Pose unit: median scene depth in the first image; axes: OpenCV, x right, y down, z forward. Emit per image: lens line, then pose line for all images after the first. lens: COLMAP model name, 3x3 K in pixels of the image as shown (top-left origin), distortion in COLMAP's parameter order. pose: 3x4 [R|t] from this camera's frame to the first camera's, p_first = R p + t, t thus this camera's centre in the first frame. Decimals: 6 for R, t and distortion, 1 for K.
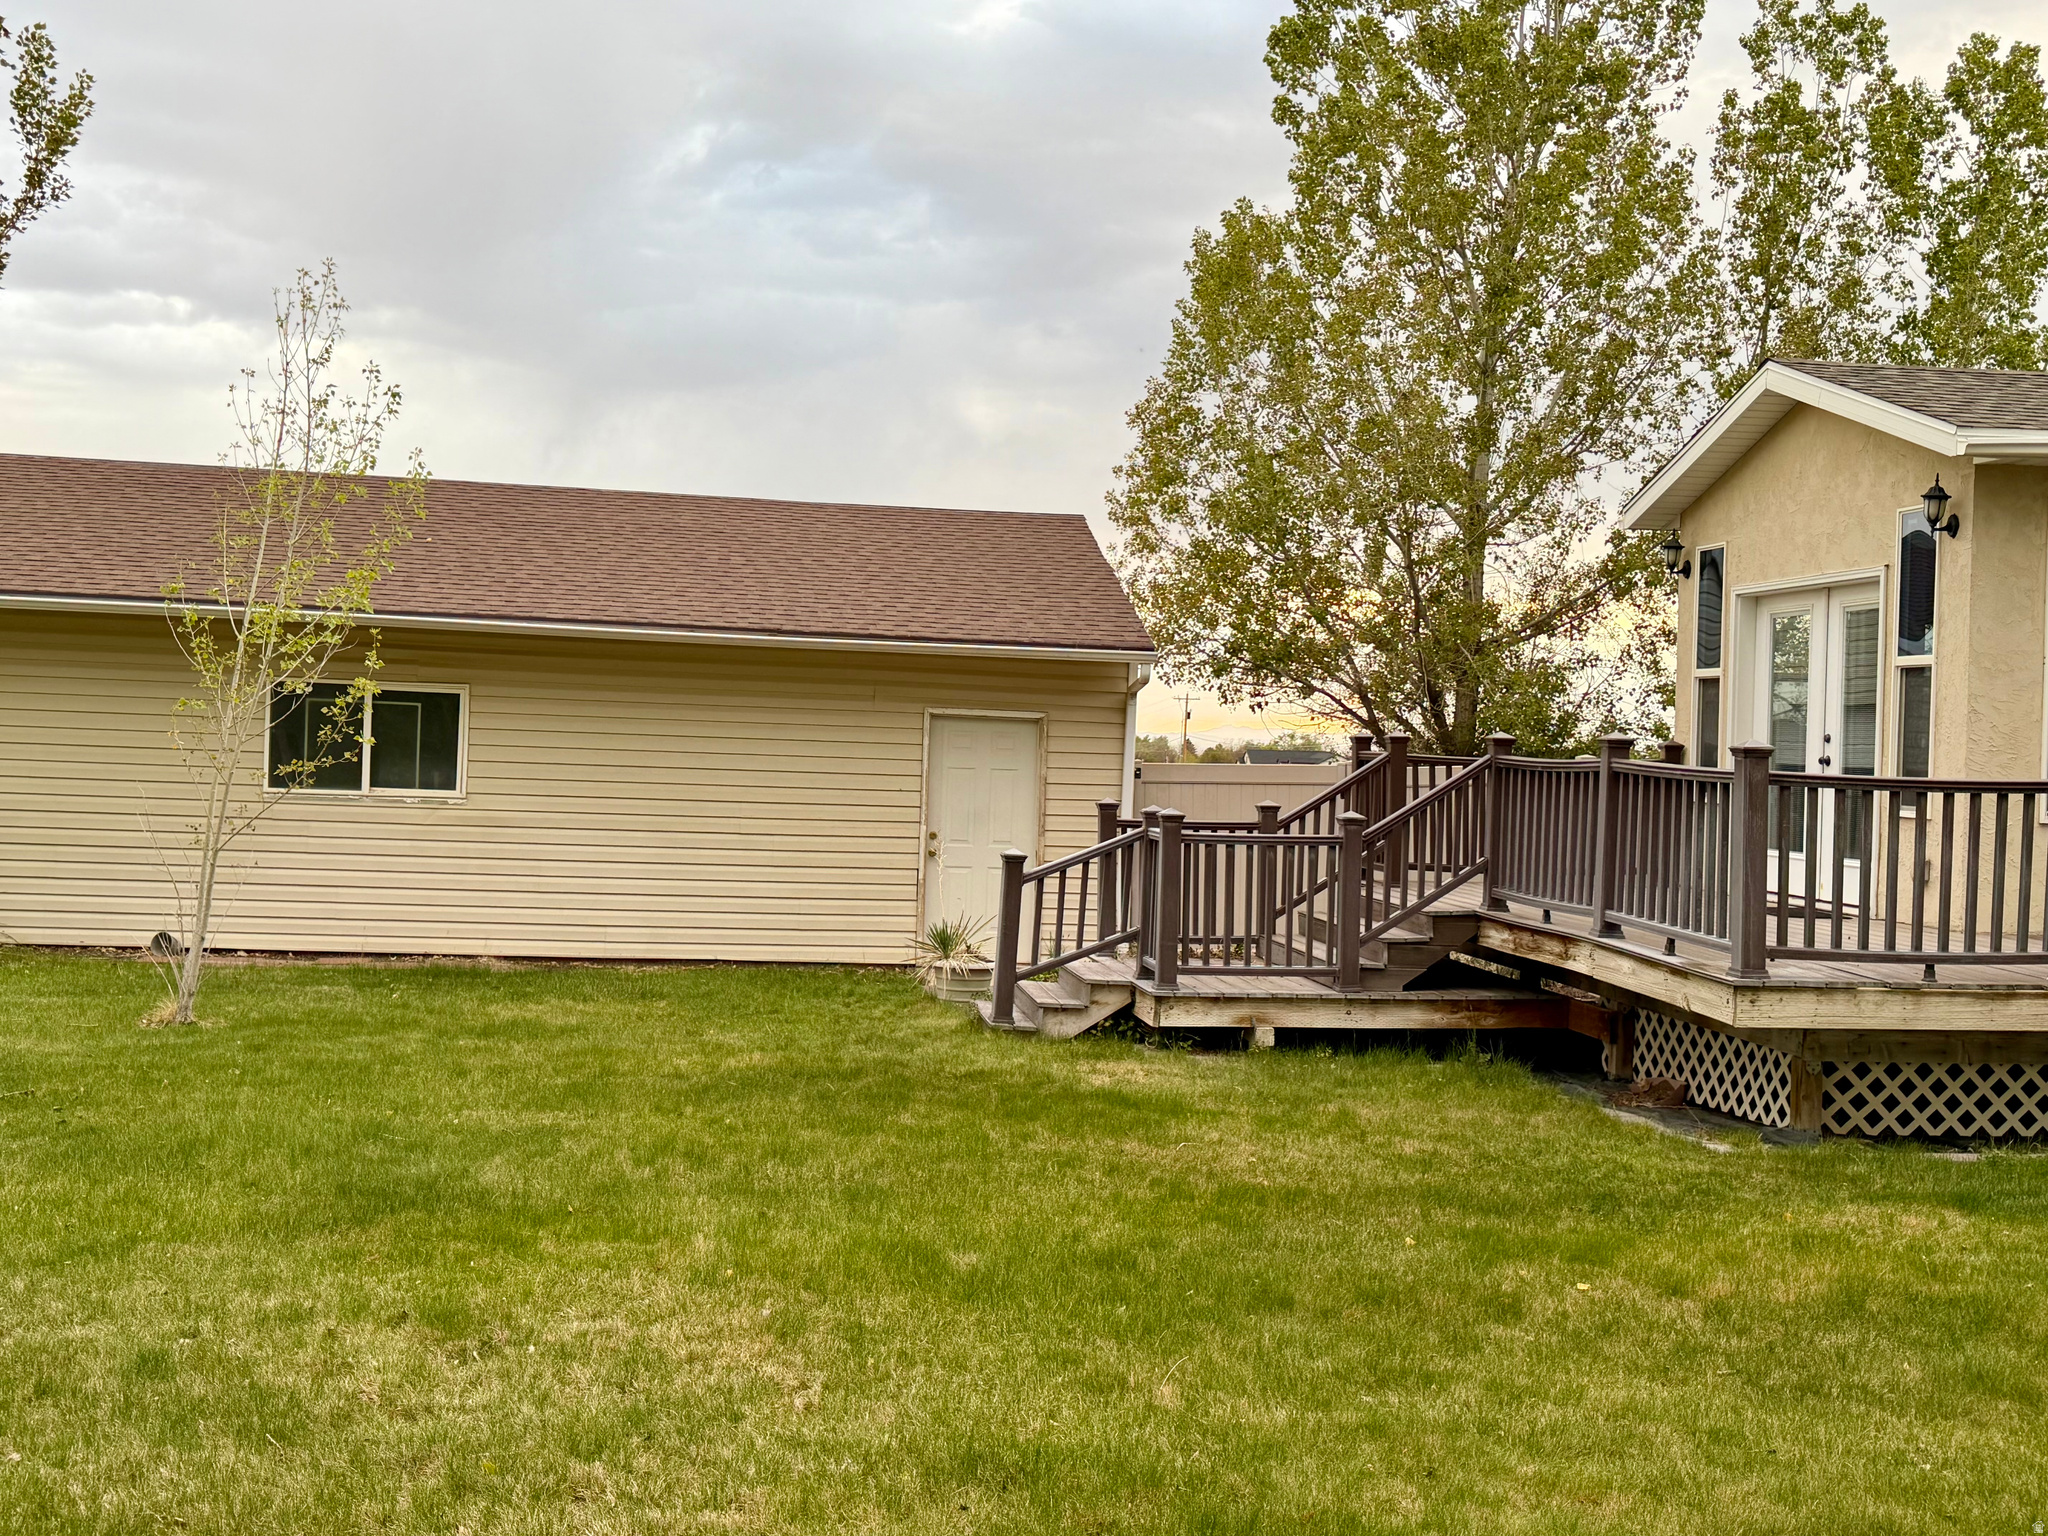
lens RADIAL K [[2163.6, 0, 1013.7], [0, 2163.6, 762.3], [0, 0, 1]] dist [0.193965, -0.429125]
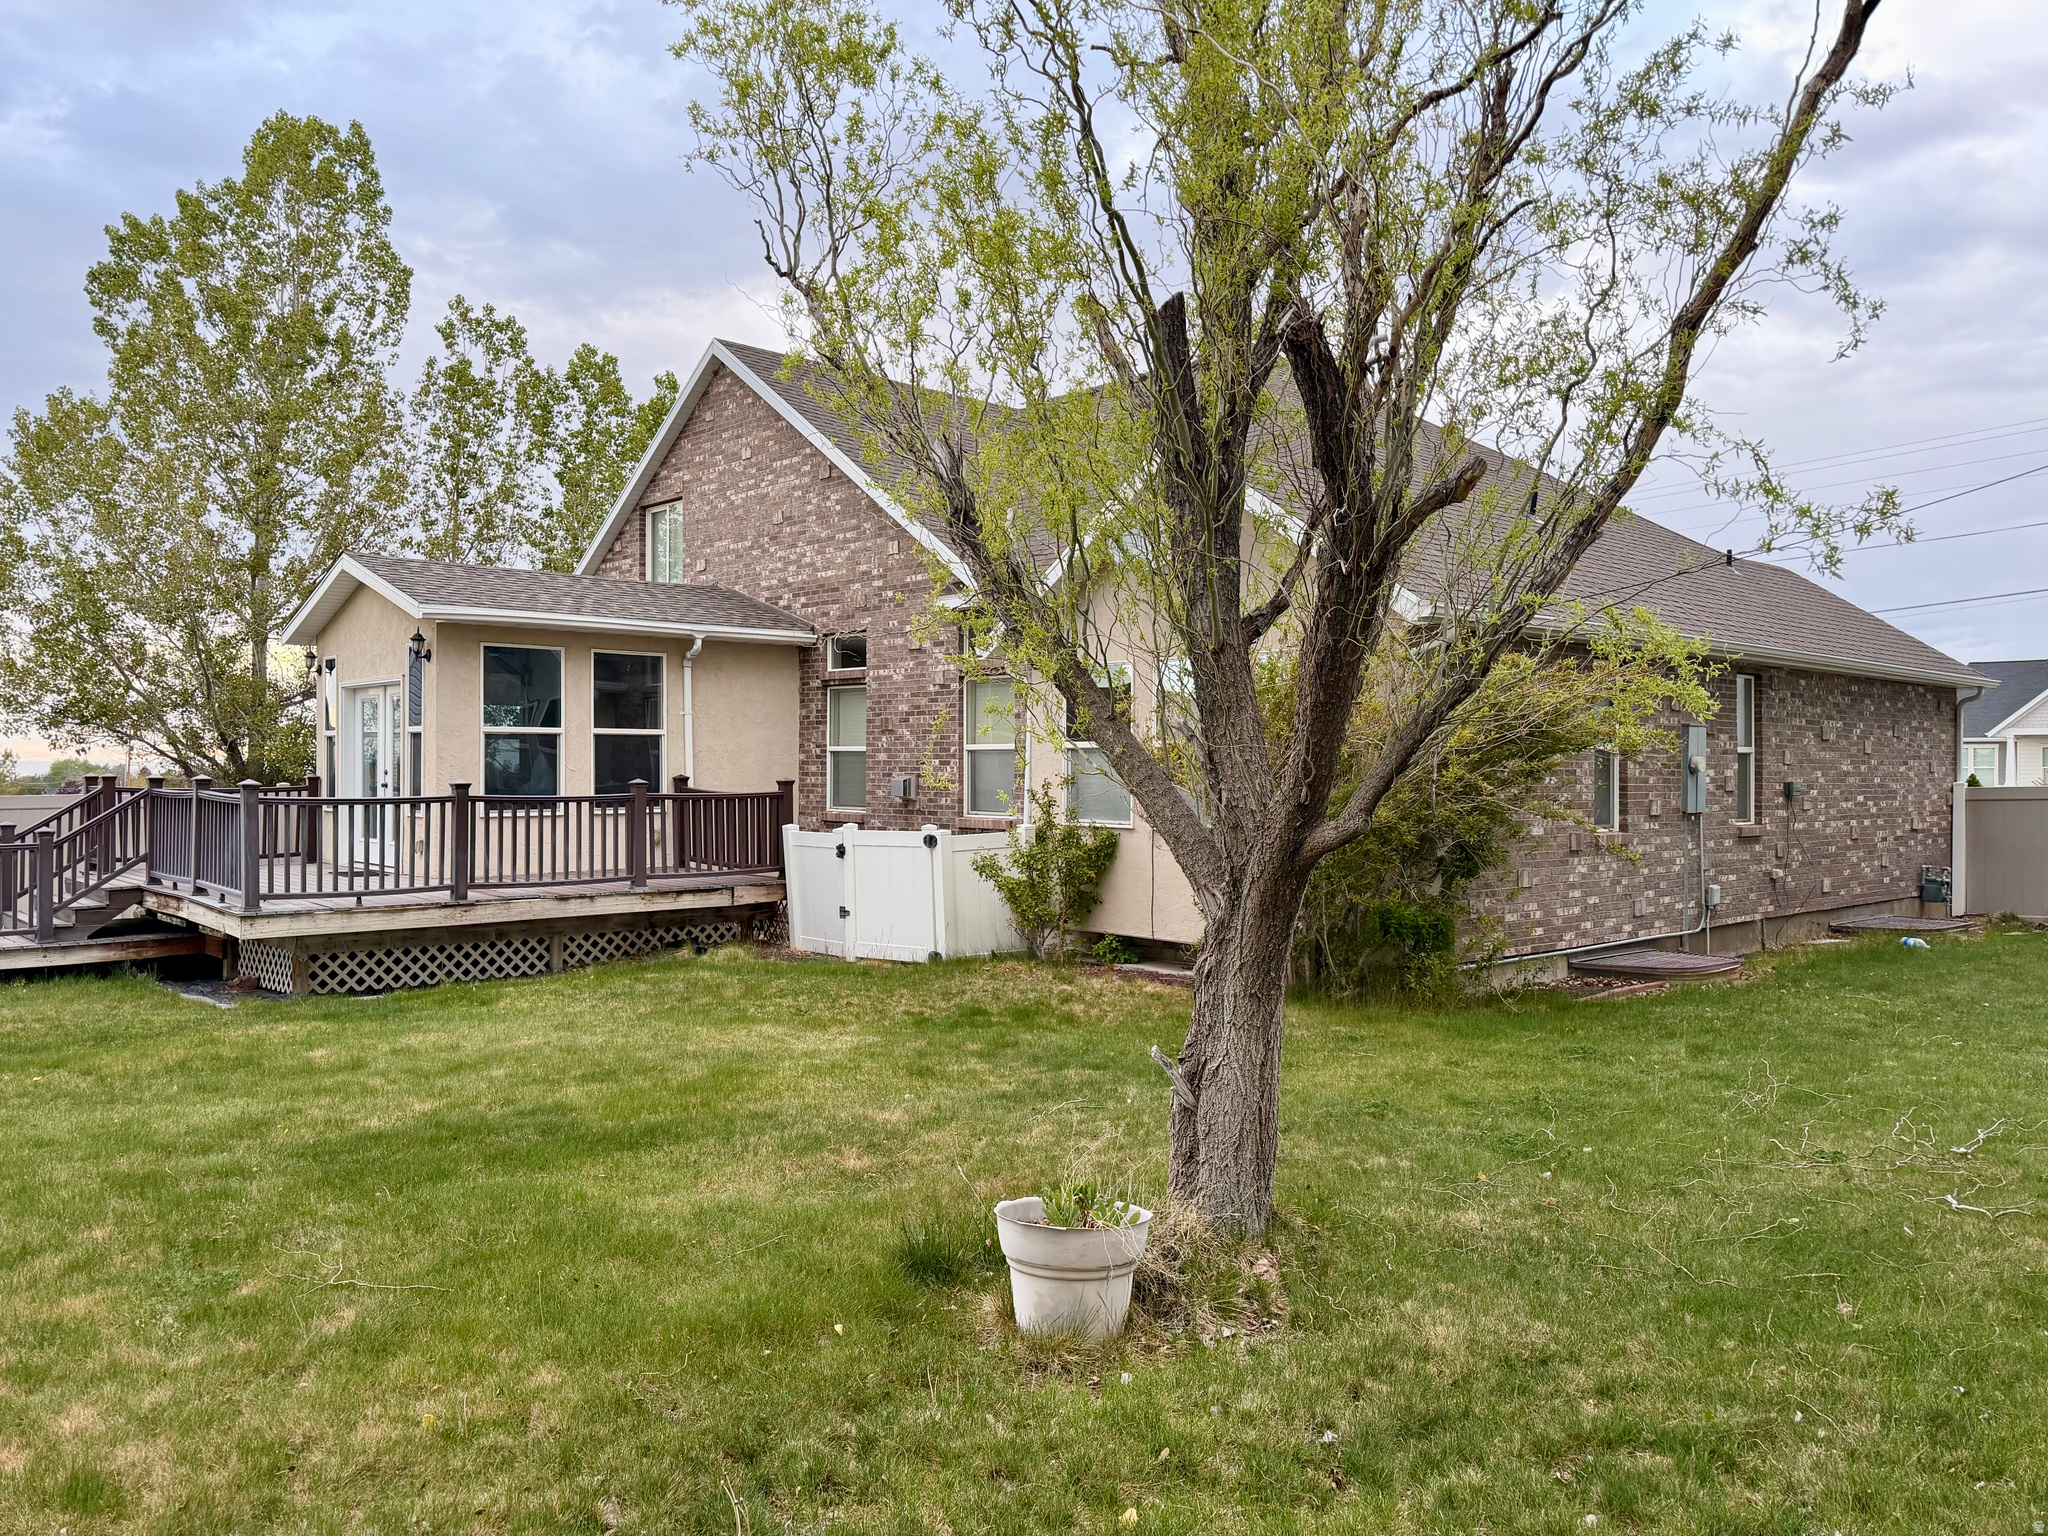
lens RADIAL K [[1492.1, 0, 1024.0], [0, 1492.1, 768.0], [0, 0, 1]] dist [0.050784, -0.075843]
pose [[0.820166, -0.020785, 0.571747, 0.099707], [0.023467, 0.999721, 0.002680, -0.005302], [-0.571643, 0.011220, 0.820425, -0.244795]]
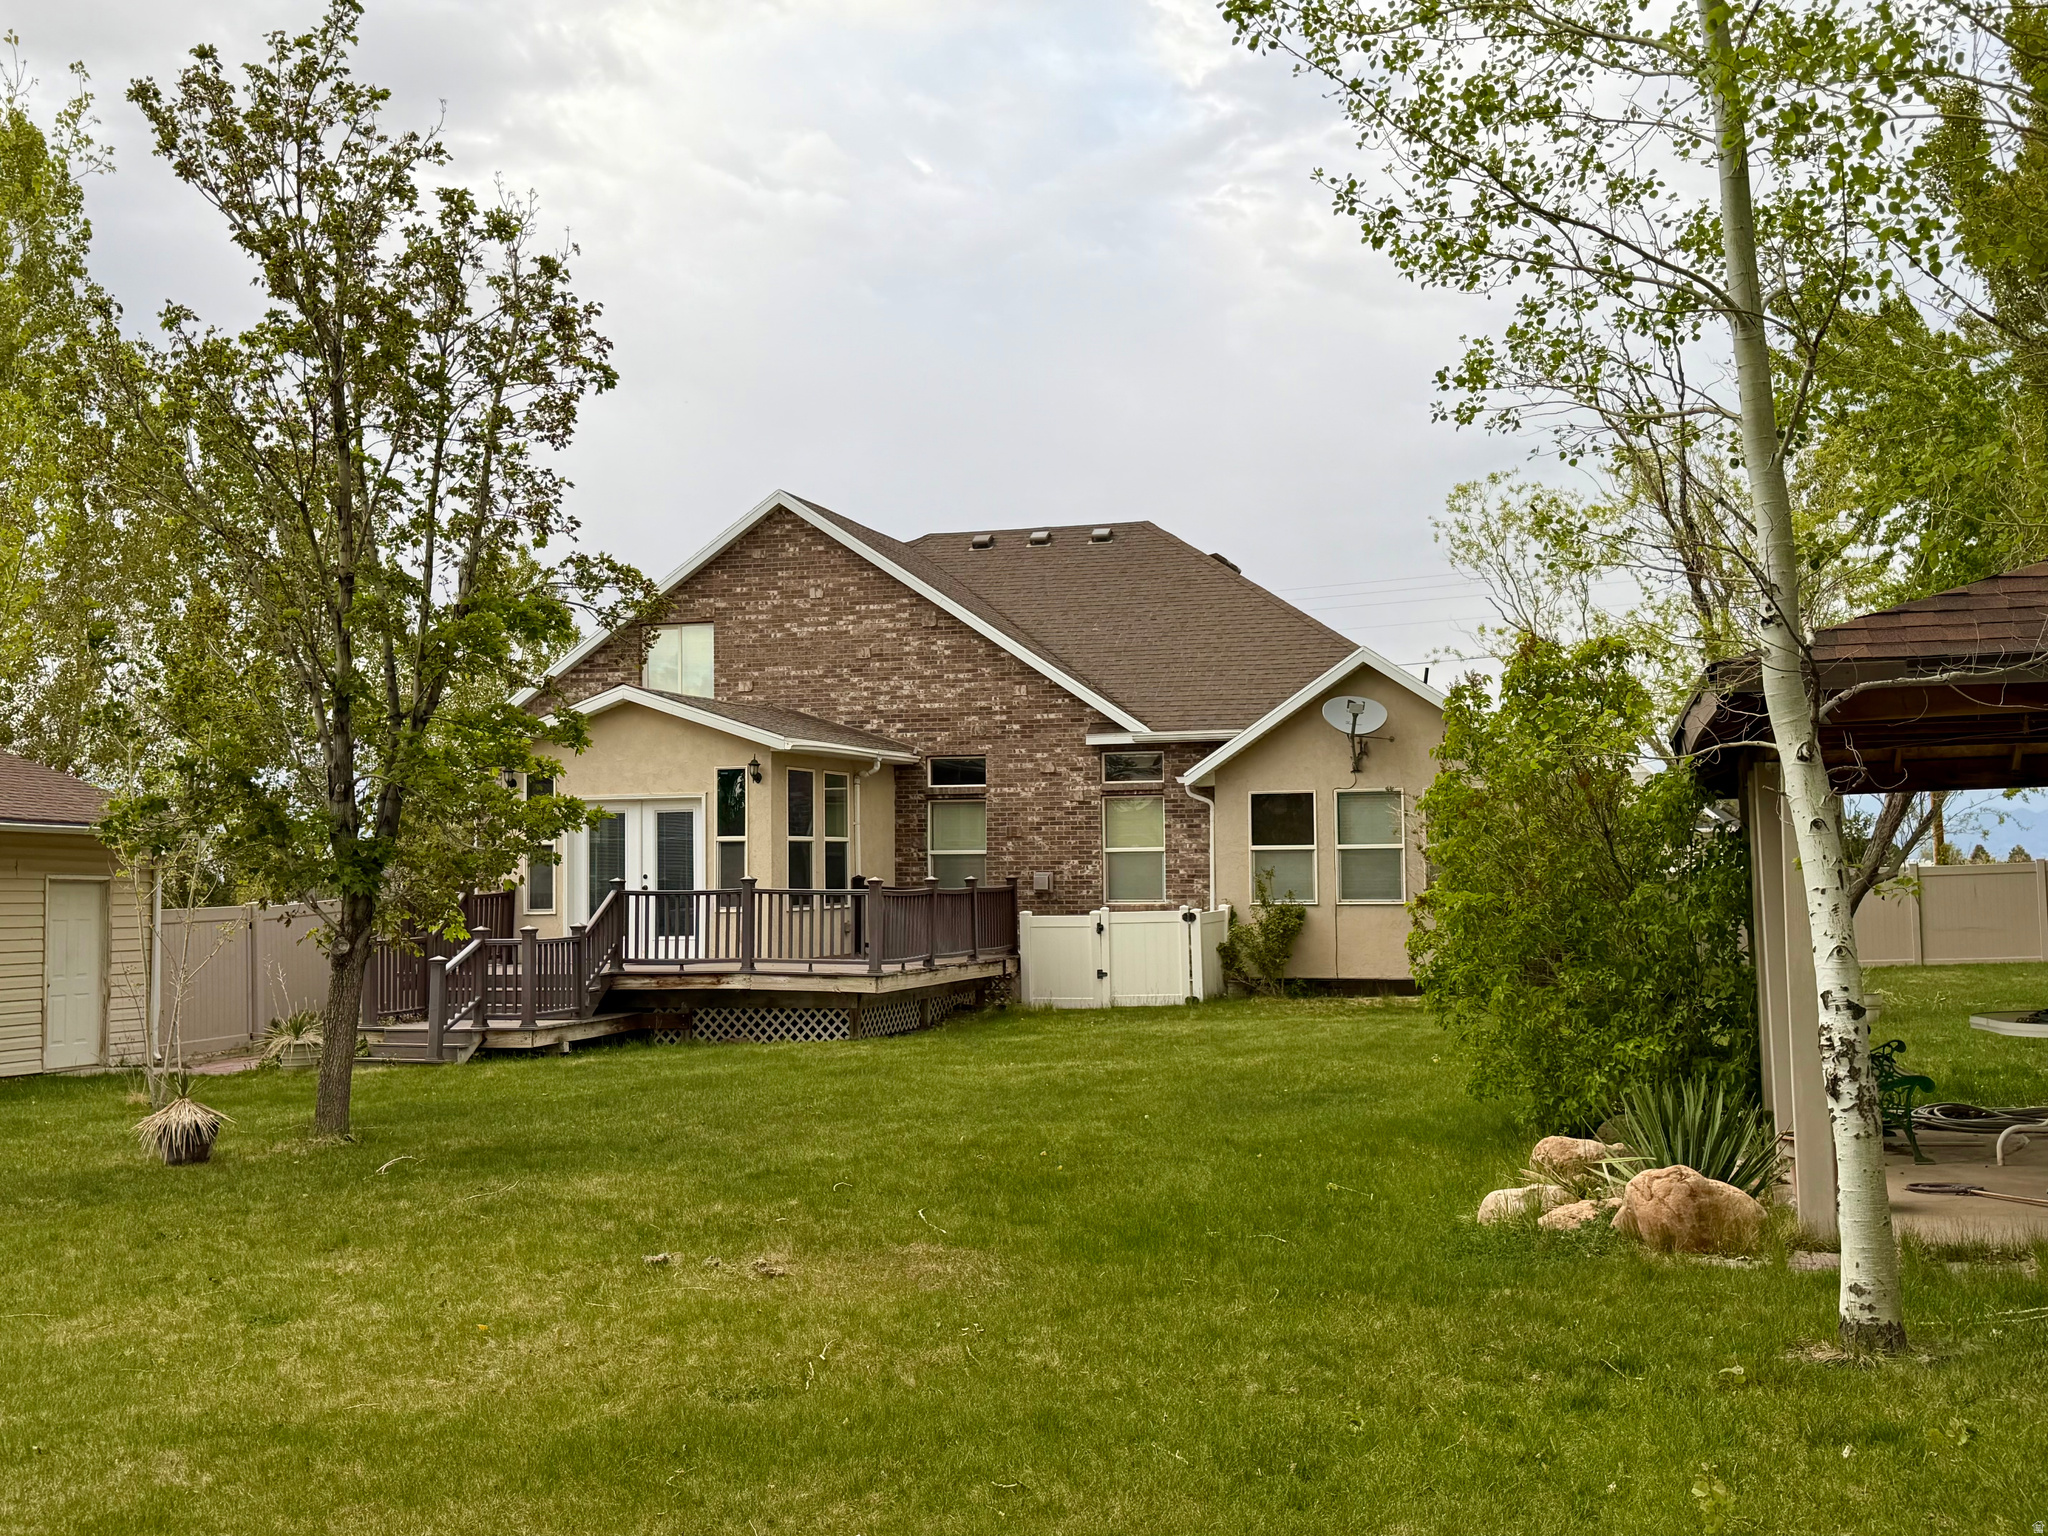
lens RADIAL K [[2163.6, 0, 1013.7], [0, 2163.6, 762.3], [0, 0, 1]] dist [0.193965, -0.429125]
pose [[0.423521, 0.018621, 0.905695, -1.200862], [0.033213, 0.998797, -0.036066, -0.030235], [-0.905277, 0.045355, 0.422393, -0.116476]]
